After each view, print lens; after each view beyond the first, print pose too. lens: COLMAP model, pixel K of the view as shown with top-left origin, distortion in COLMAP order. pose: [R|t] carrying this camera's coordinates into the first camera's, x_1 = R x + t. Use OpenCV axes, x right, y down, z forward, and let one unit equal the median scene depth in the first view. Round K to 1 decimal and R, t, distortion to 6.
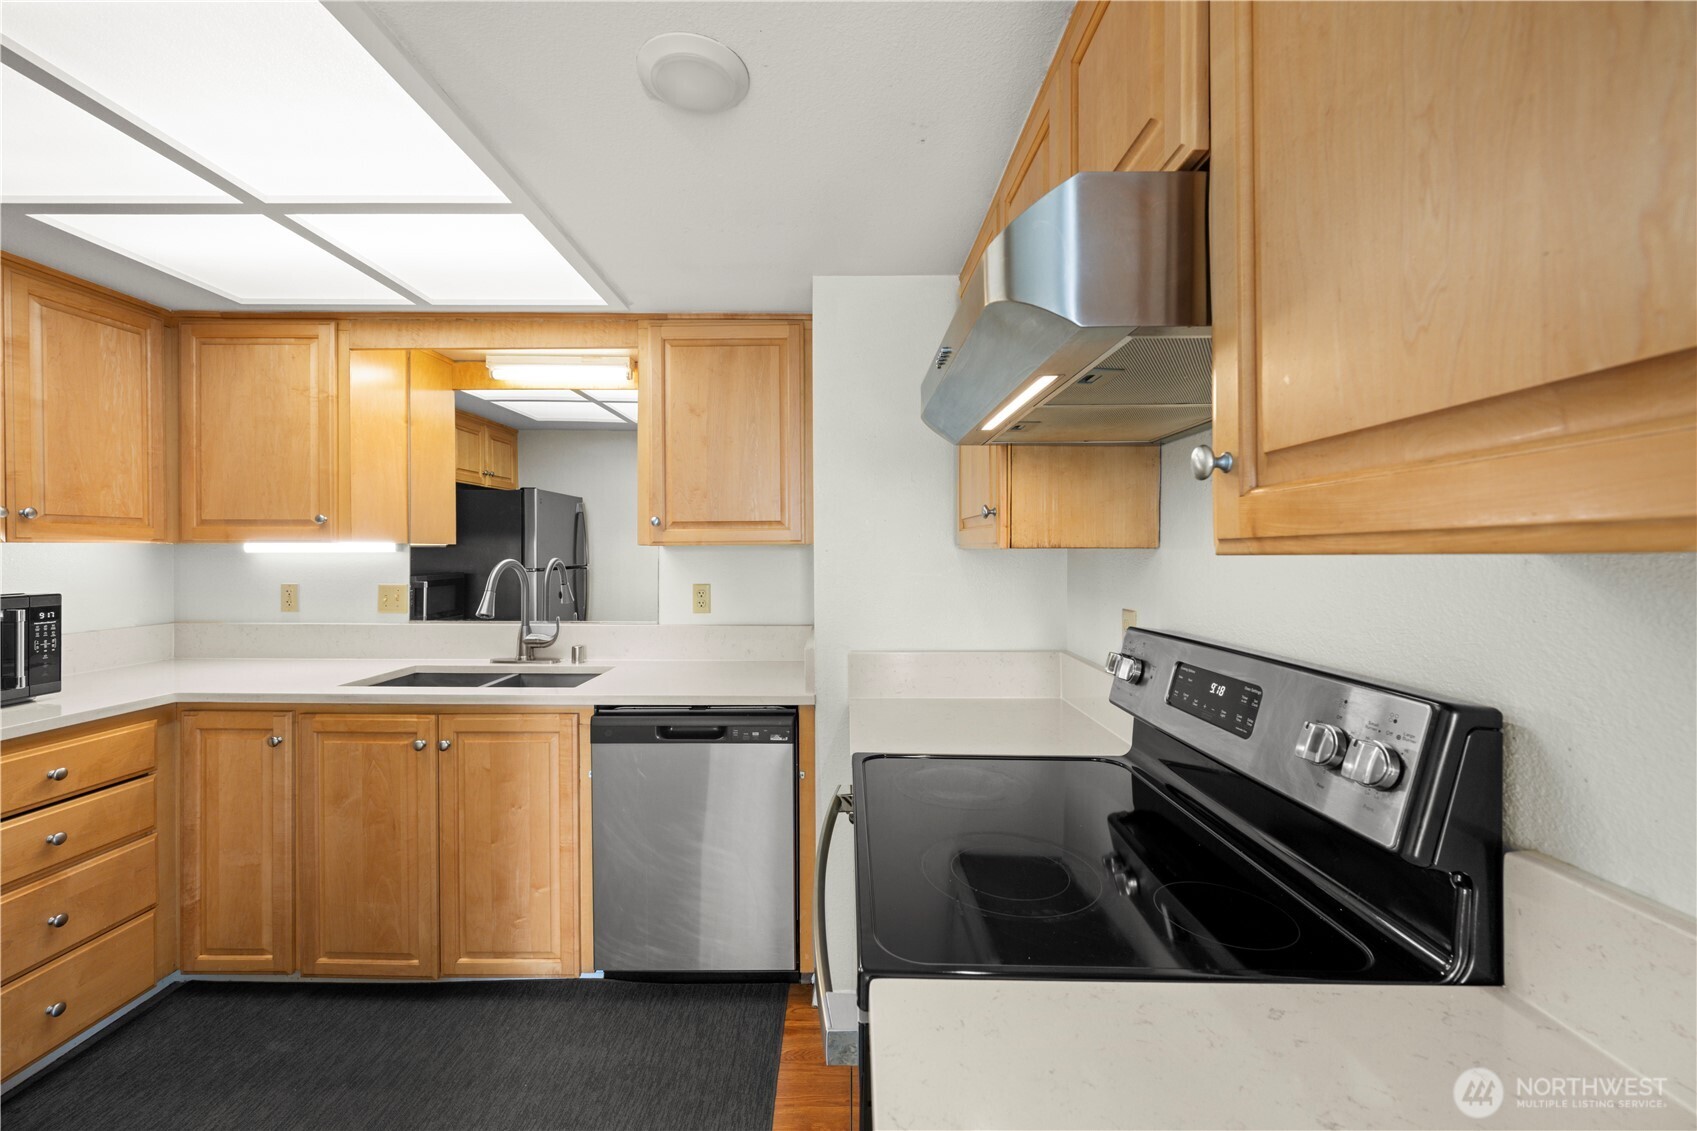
lens RADIAL K [[673.1, 0, 843.6], [0, 673.1, 551.8], [0, 0, 1]] dist [-0.000521, -0.000317]
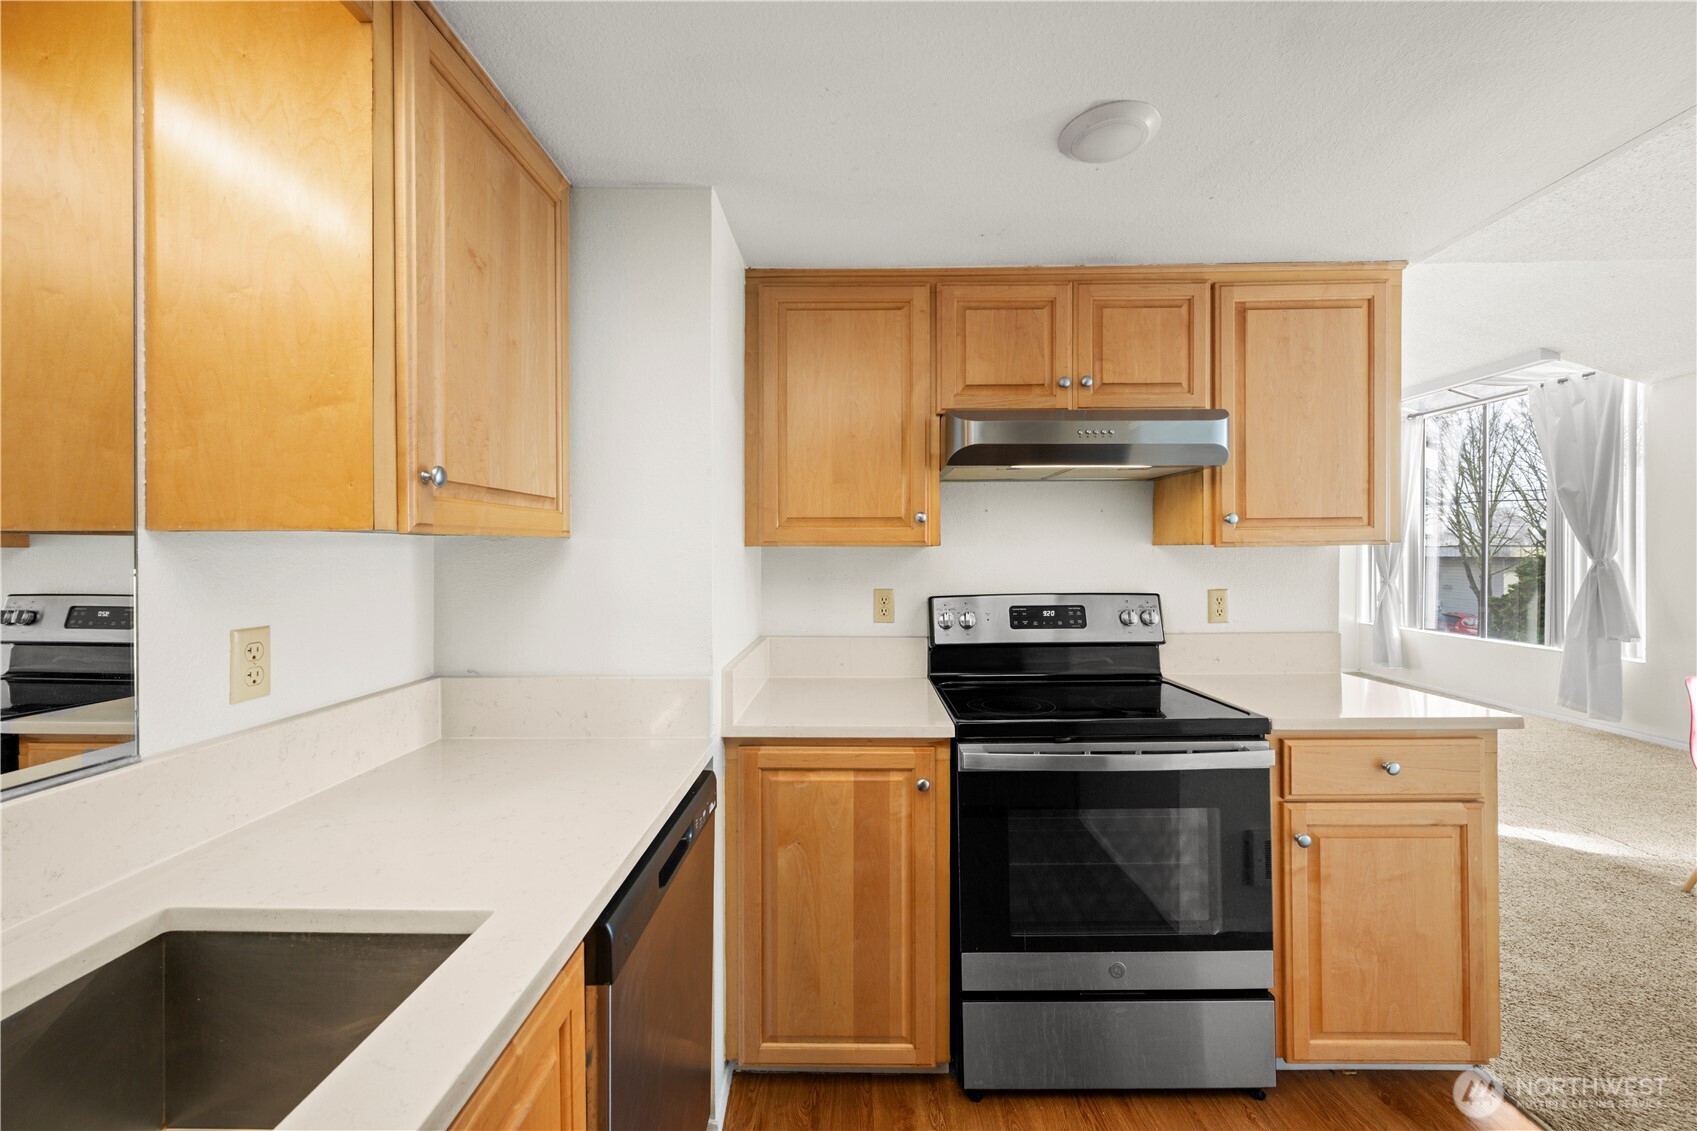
lens RADIAL K [[673.1, 0, 843.6], [0, 673.1, 551.8], [0, 0, 1]] dist [-0.000521, -0.000317]
pose [[0.007439, -0.001764, 0.999971, -0.744290], [0.003316, 0.999993, 0.001739, 0.002976], [-0.999967, 0.003303, 0.007444, 0.774332]]
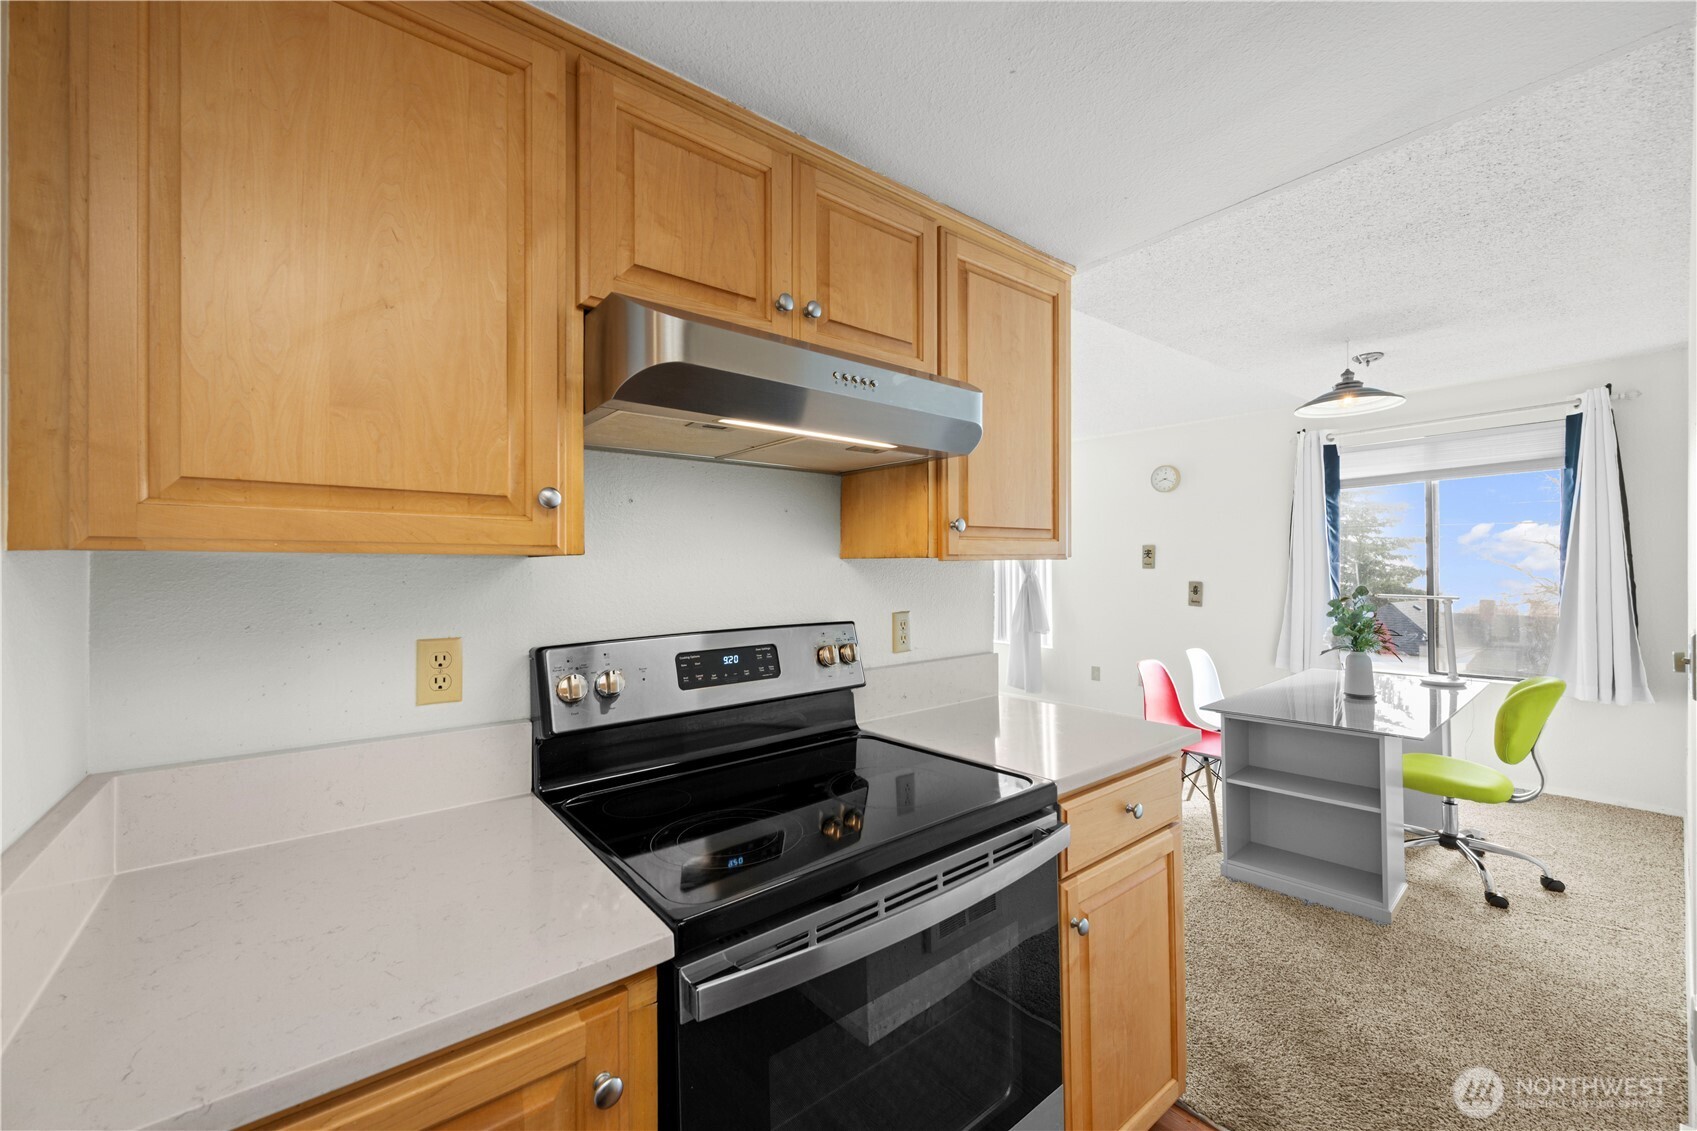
lens RADIAL K [[666.3, 0, 841.2], [0, 666.3, 564.1], [0, 0, 1]] dist [-0.002068, -0.000164]
pose [[-0.635325, 0.007048, 0.772213, -0.293582], [0.005010, 0.999975, -0.005006, 0.006738], [-0.772229, 0.000689, -0.635344, 0.813627]]
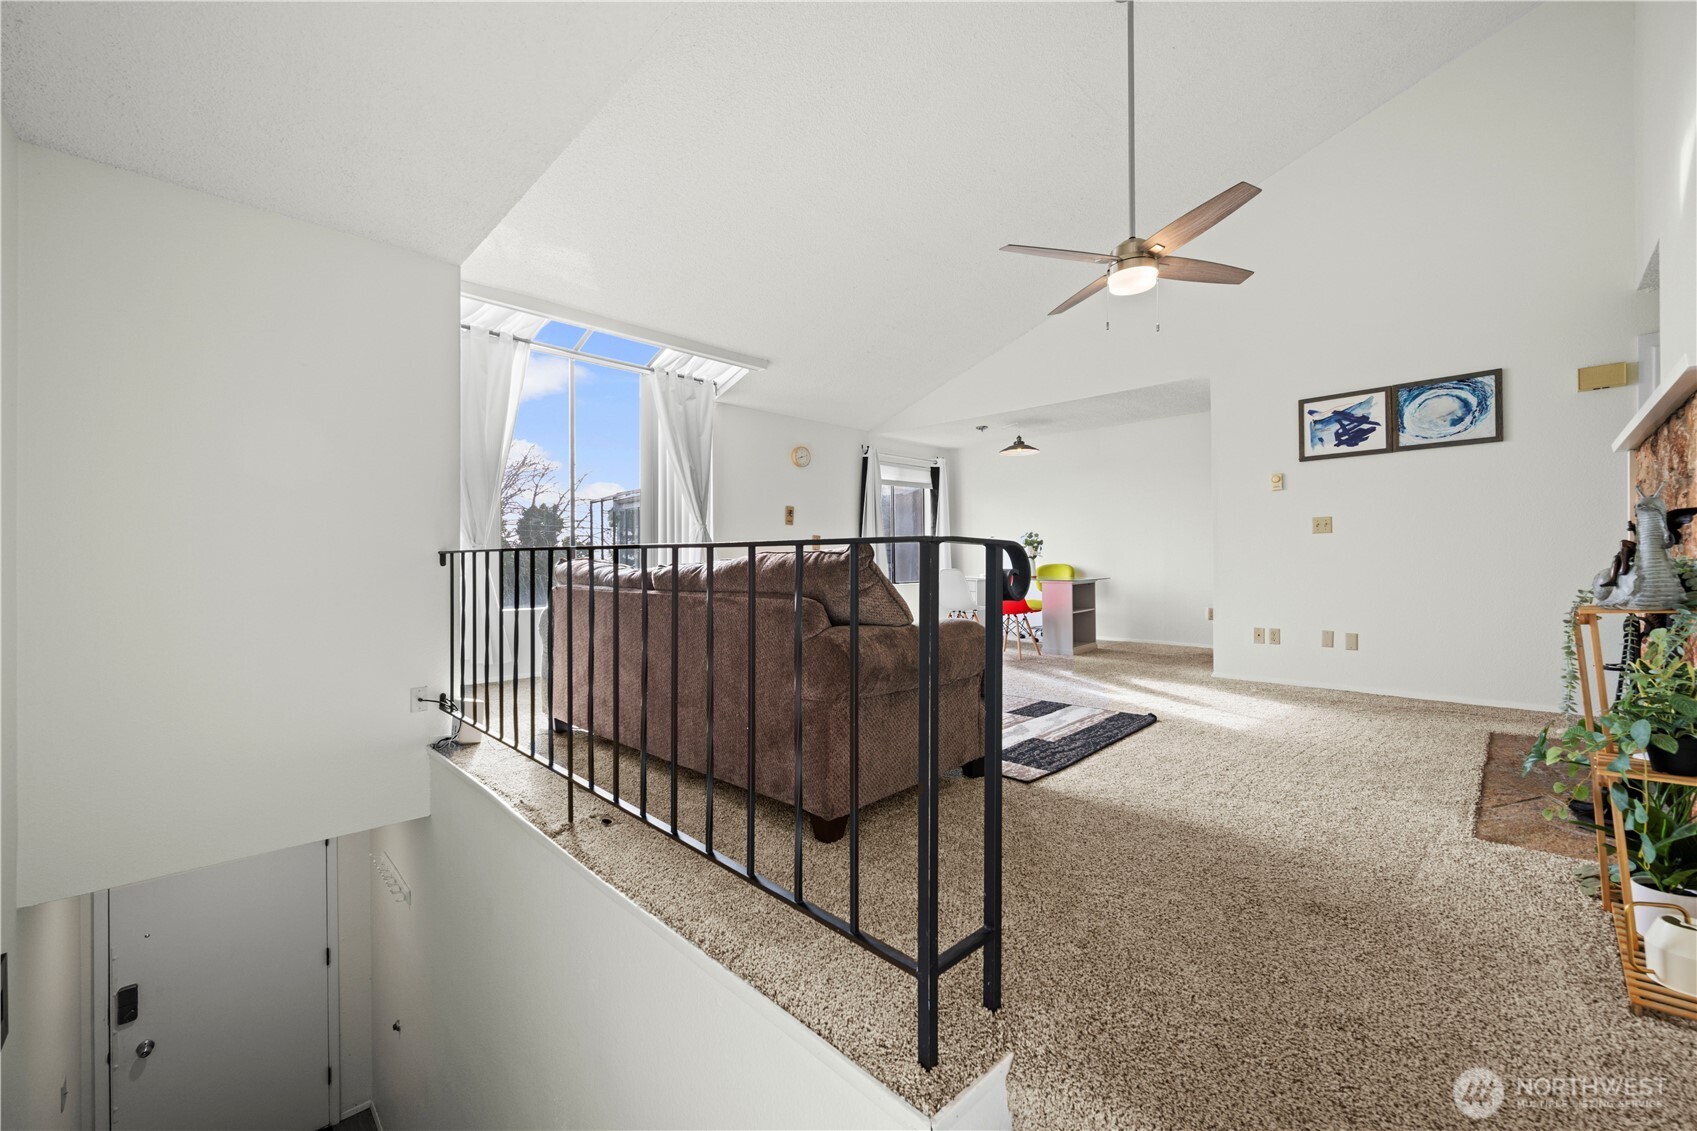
lens RADIAL K [[657.1, 0, 848.5], [0, 657.1, 565.5], [0, 0, 1]] dist [-0.002285, -0.000377]
pose [[-0.702371, 0.007086, -0.711776, 2.902193], [0.007834, 0.999967, 0.002224, 0.203769], [0.711768, -0.004014, -0.702403, 0.722121]]
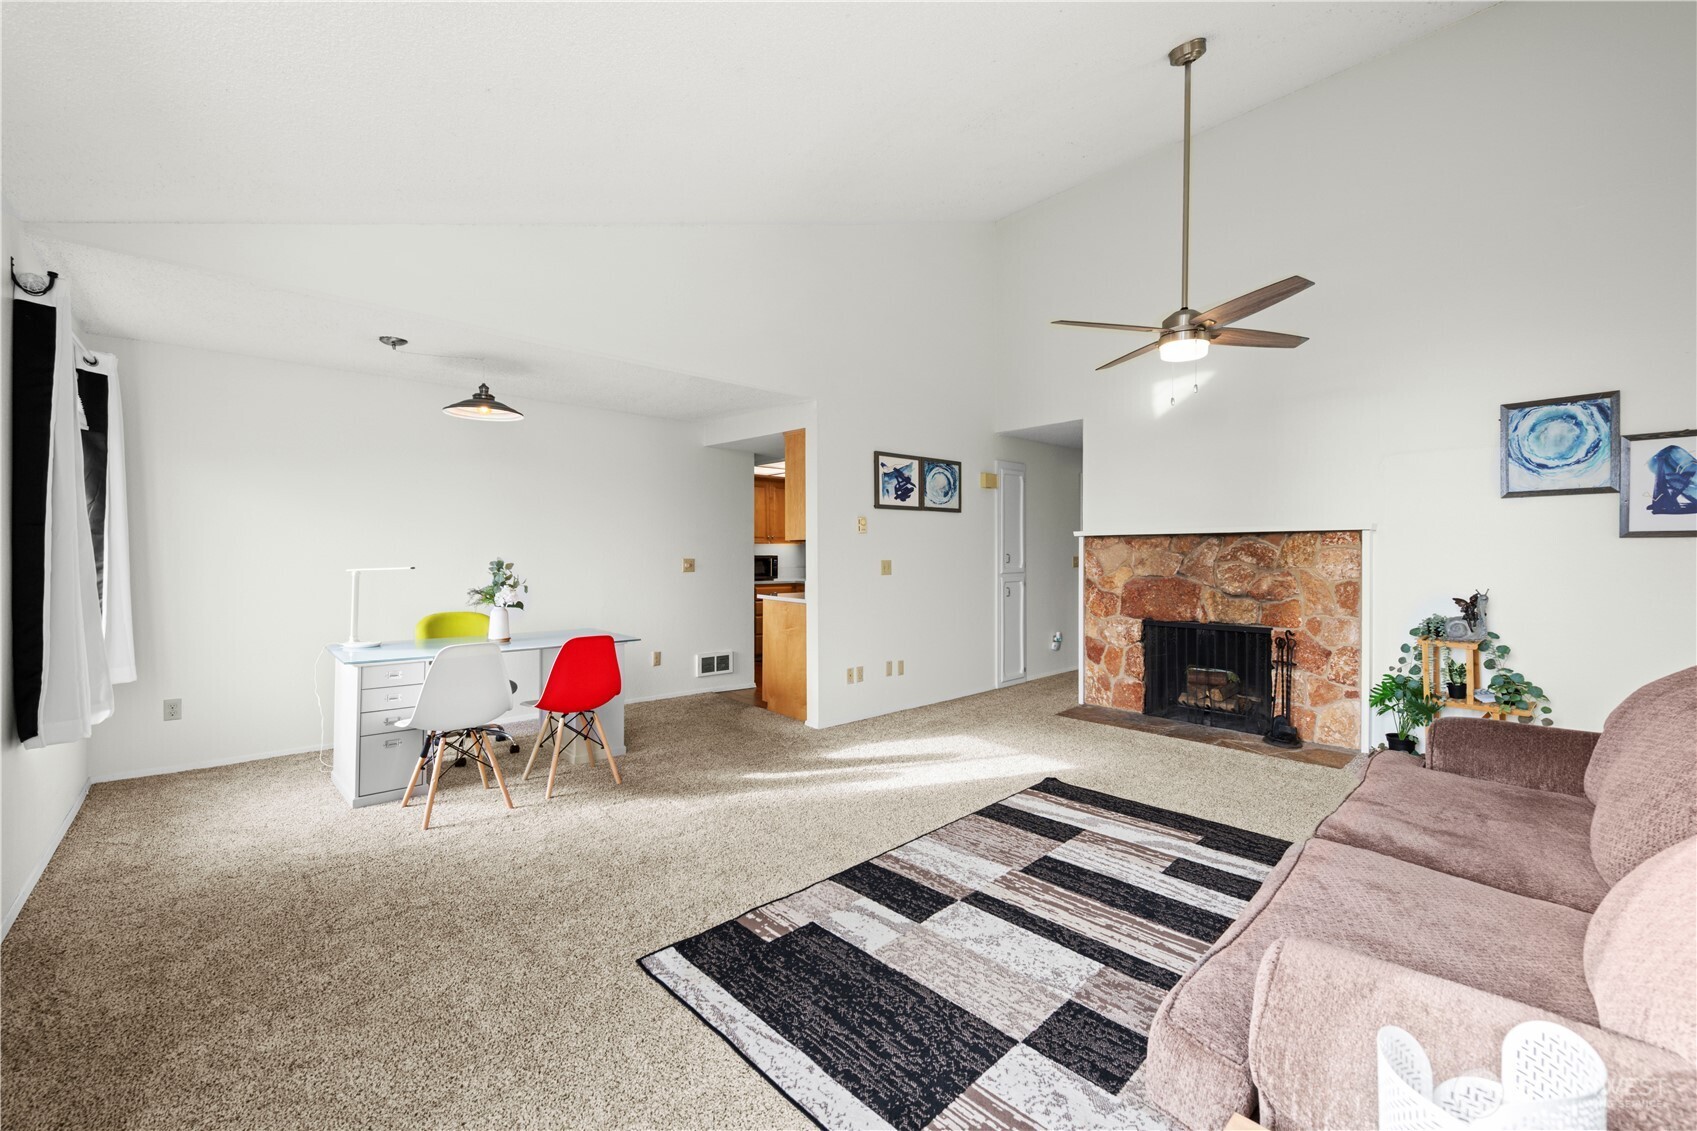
lens RADIAL K [[683.3, 0, 855.6], [0, 683.3, 554.8], [0, 0, 1]] dist [-0.000280, -0.000012]
pose [[0.681899, 0.001218, -0.731445, 2.060442], [0.001379, 0.999995, 0.002951, 0.040021], [0.731445, -0.003022, 0.681894, -1.403192]]
